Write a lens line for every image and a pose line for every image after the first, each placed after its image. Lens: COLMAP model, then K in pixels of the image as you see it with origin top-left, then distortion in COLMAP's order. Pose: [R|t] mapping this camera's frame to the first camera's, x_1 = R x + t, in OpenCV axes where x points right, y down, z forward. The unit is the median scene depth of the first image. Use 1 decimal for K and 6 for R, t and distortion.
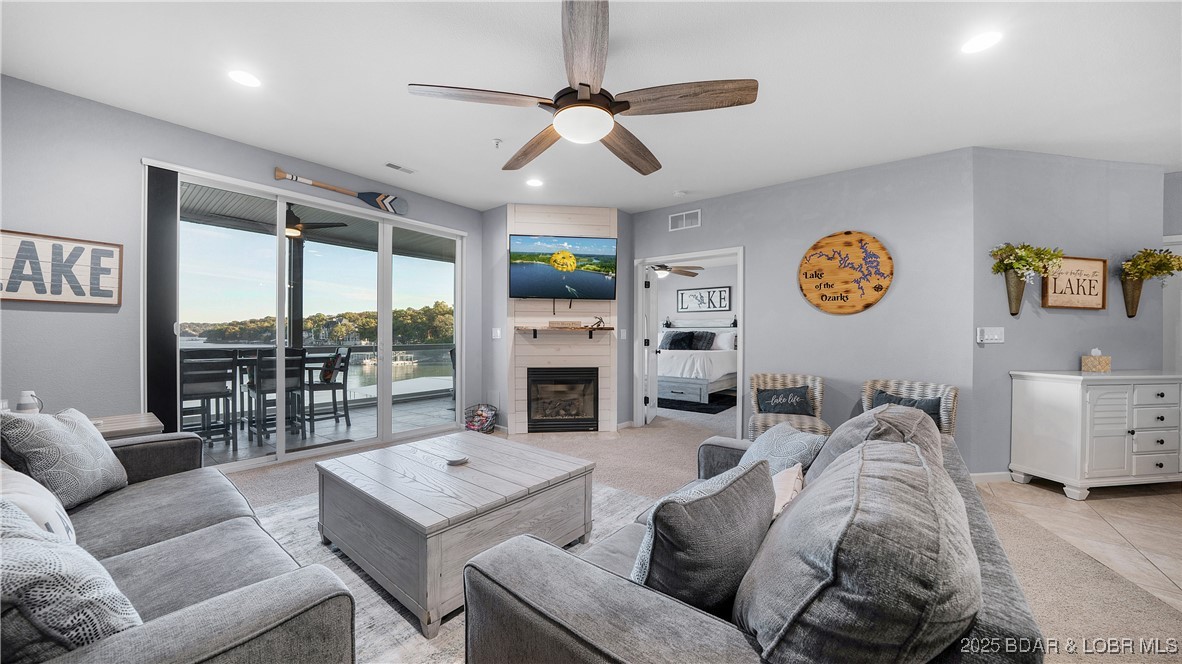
lens RADIAL K [[407.9, 0, 588.9], [0, 407.9, 334.7], [0, 0, 1]] dist [-0.023253, -0.000080]
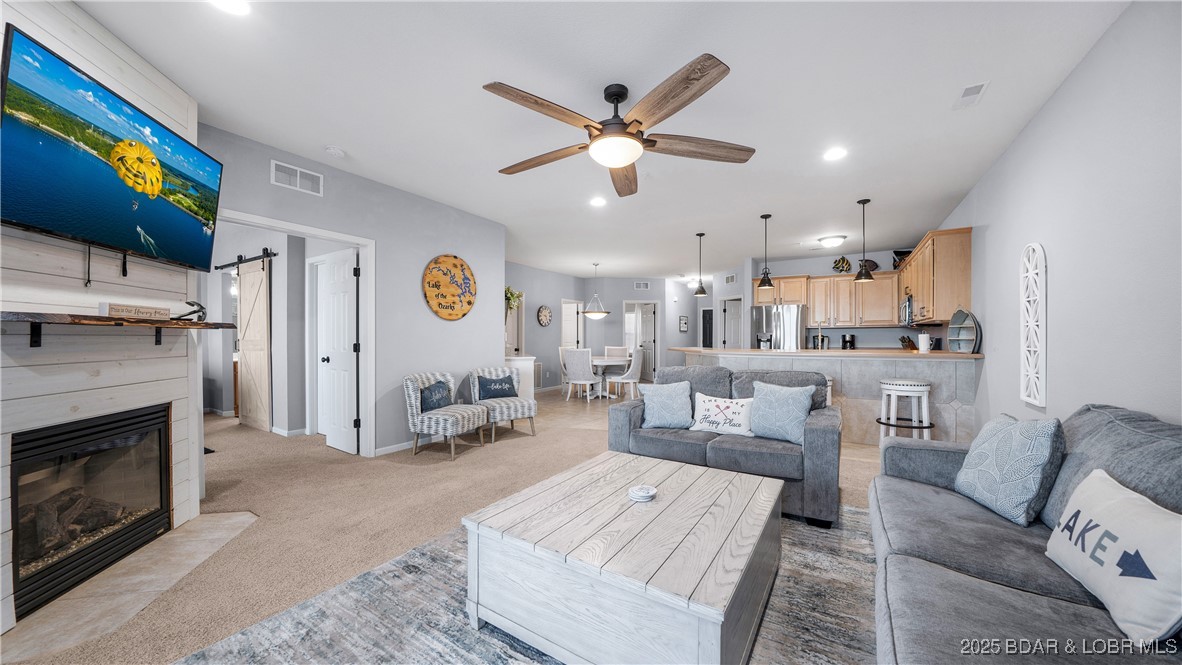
lens RADIAL K [[407.9, 0, 588.9], [0, 407.9, 335.2], [0, 0, 1]] dist [-0.023253, -0.000080]
pose [[-0.120096, 0.005844, 0.992745, -0.641888], [0.005144, 0.999973, -0.005265, 0.004006], [-0.992749, 0.004475, -0.120123, 0.687063]]
